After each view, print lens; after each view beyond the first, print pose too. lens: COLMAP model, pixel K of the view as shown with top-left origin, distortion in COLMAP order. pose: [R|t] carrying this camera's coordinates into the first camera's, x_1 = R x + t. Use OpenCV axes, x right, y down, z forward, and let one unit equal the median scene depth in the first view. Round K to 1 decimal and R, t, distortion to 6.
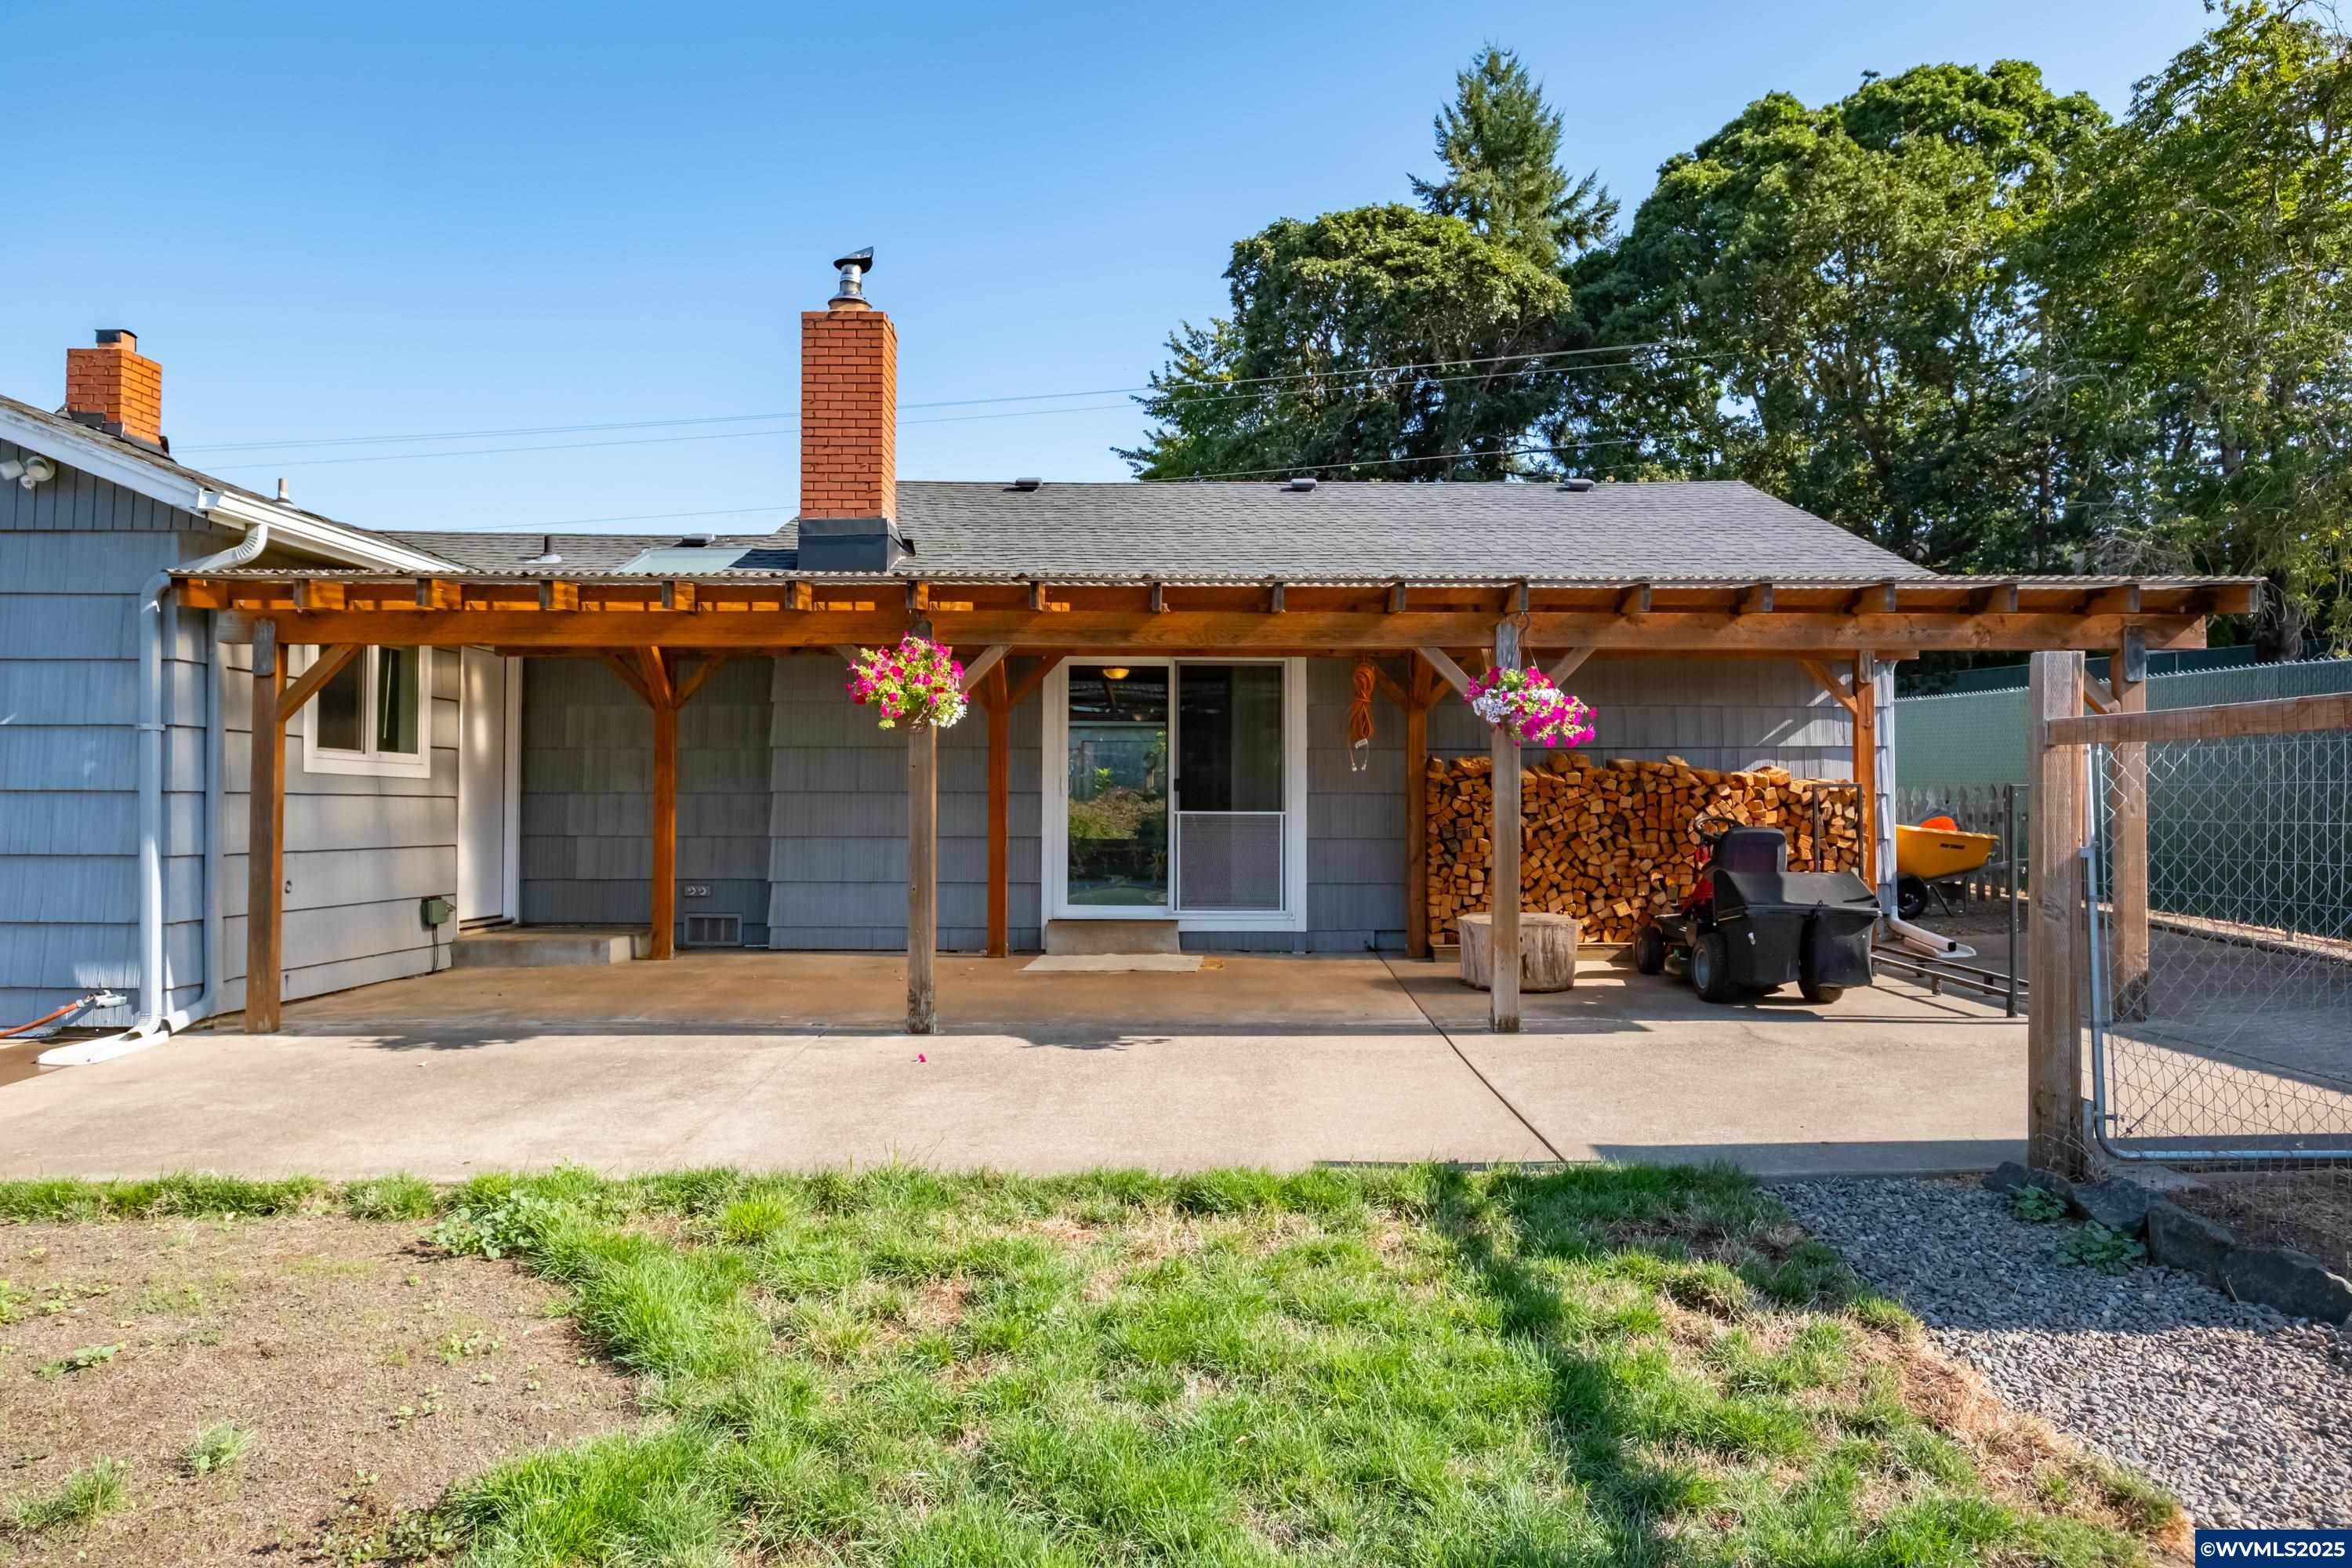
lens RADIAL K [[1479.4, 0, 1175.6], [0, 1479.4, 779.3], [0, 0, 1]] dist [-0.000480, -0.001196]
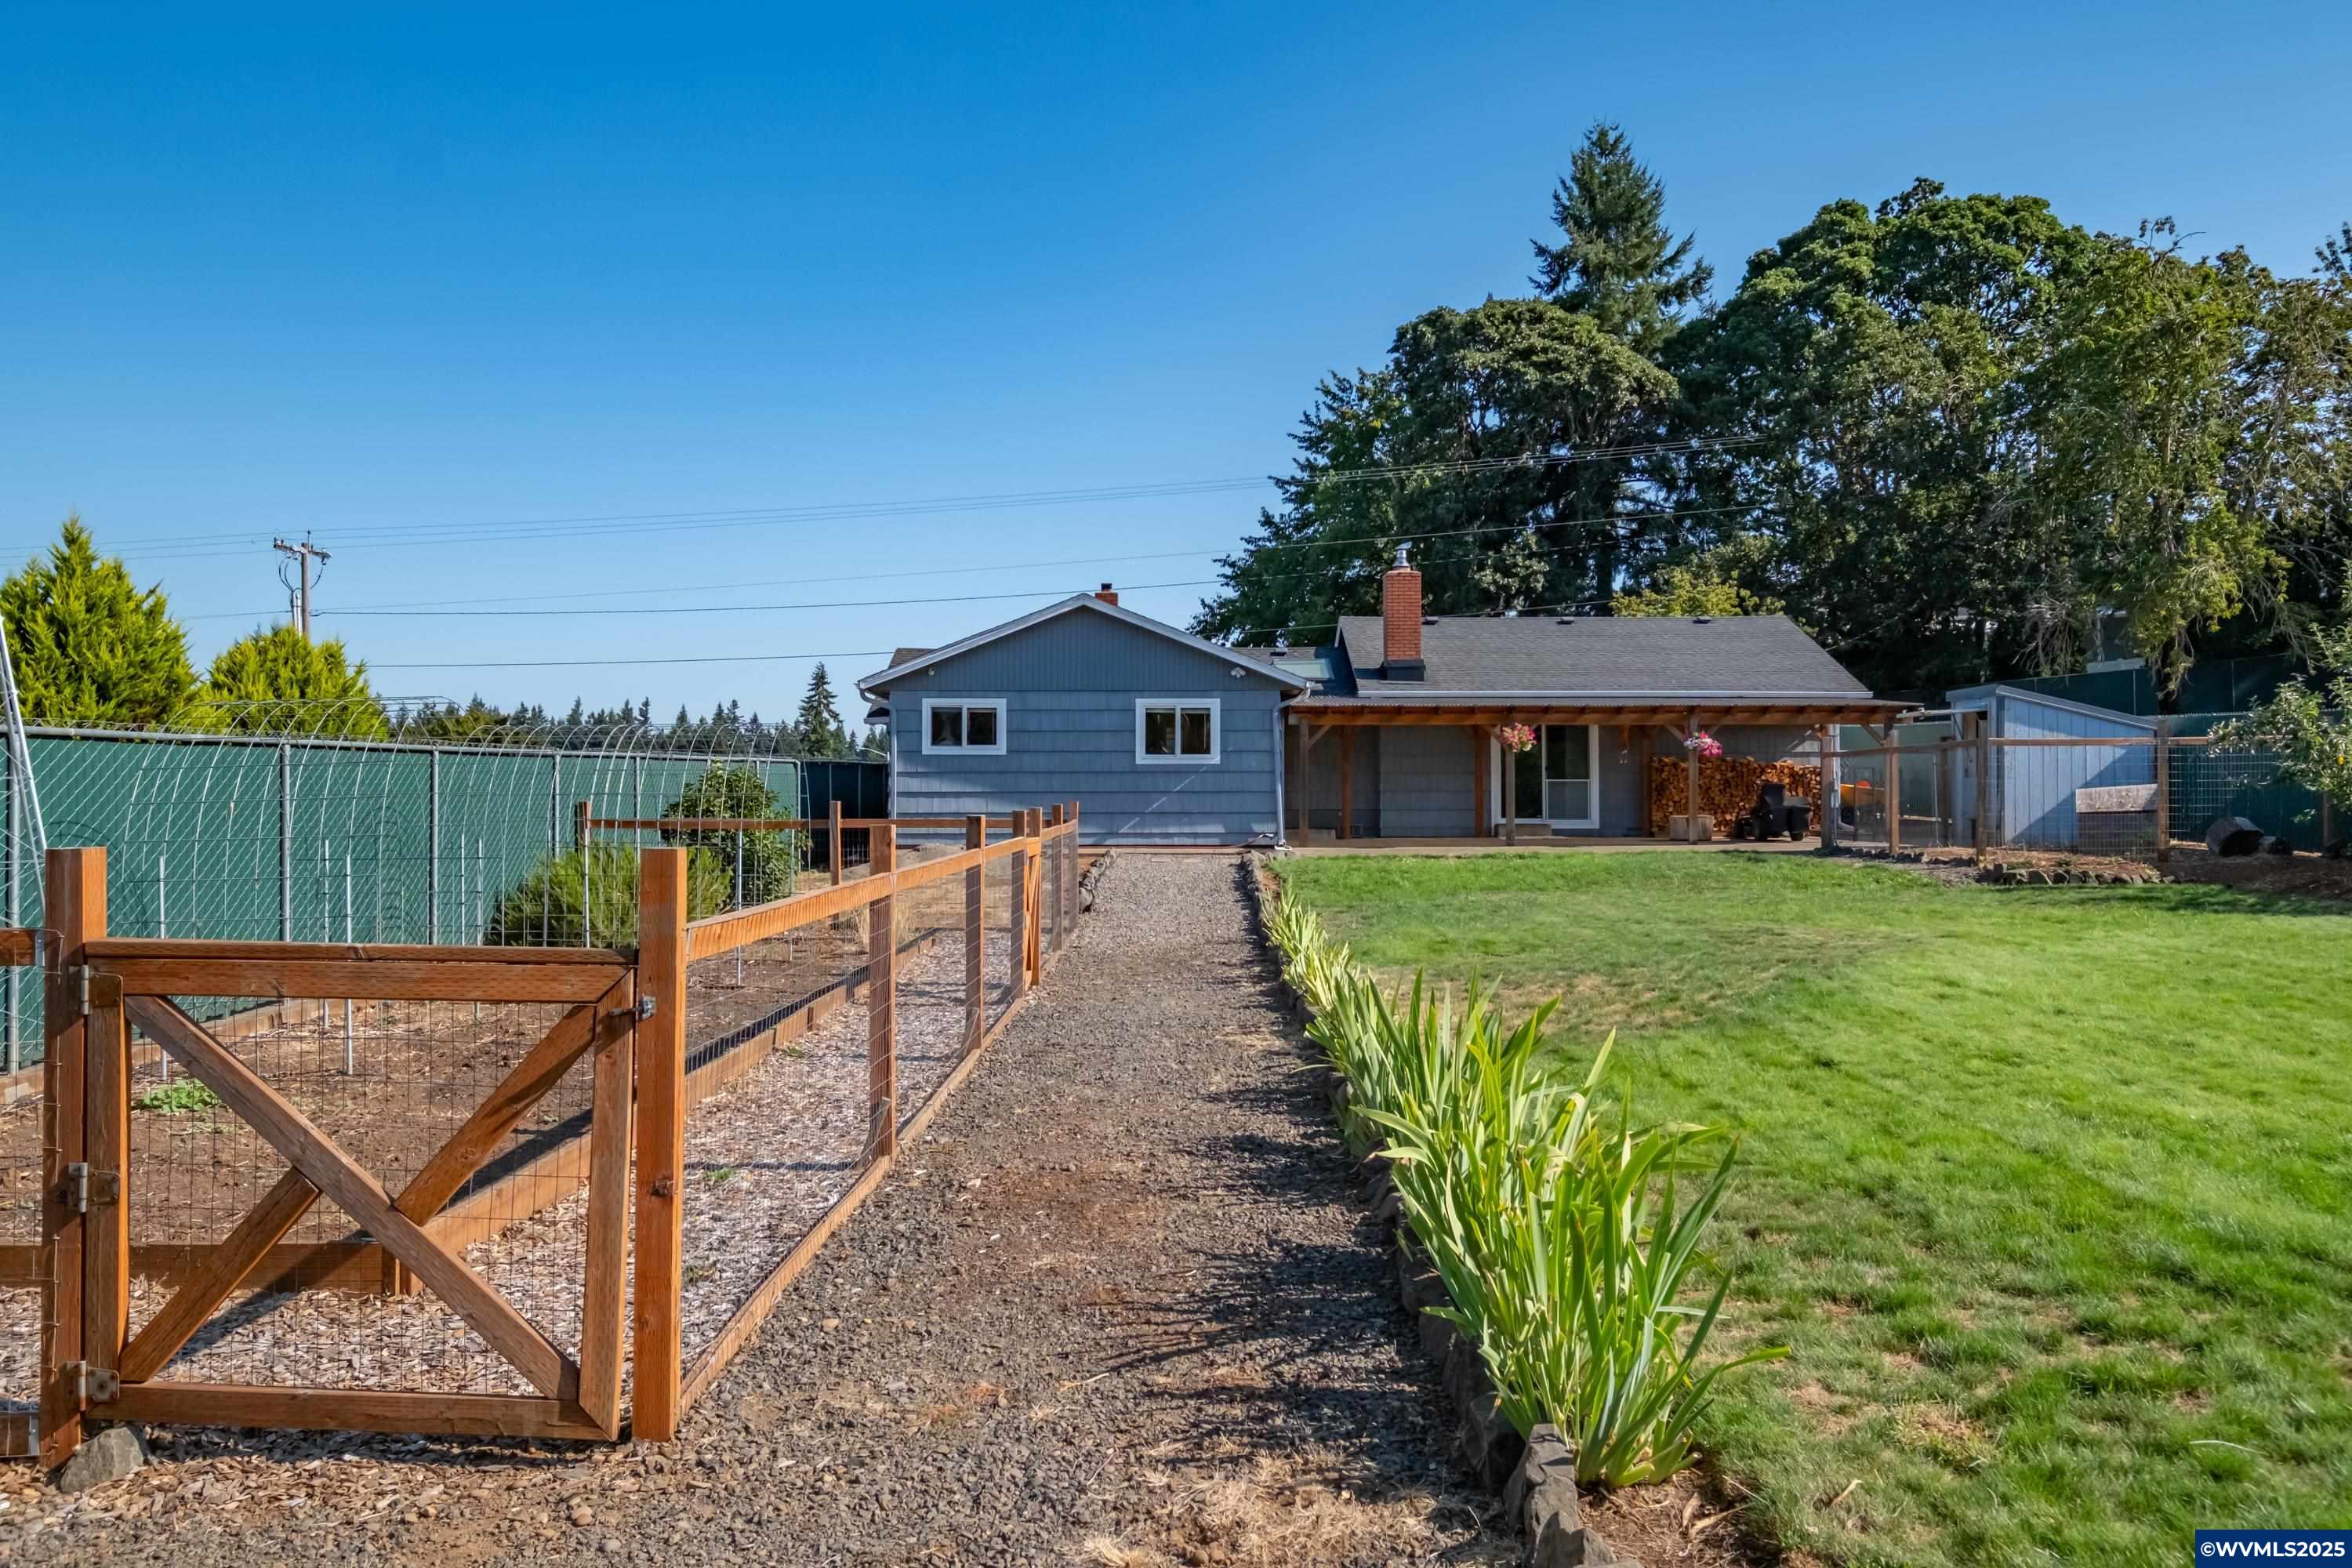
lens RADIAL K [[1772.7, 0, 1175.4], [0, 1772.7, 786.4], [0, 0, 1]] dist [-0.016196, 0.000878]
pose [[0.999991, -0.004270, -0.000429, -0.161788], [0.004274, 0.999948, 0.009265, 0.000755], [0.000390, -0.009267, 0.999957, -0.510581]]
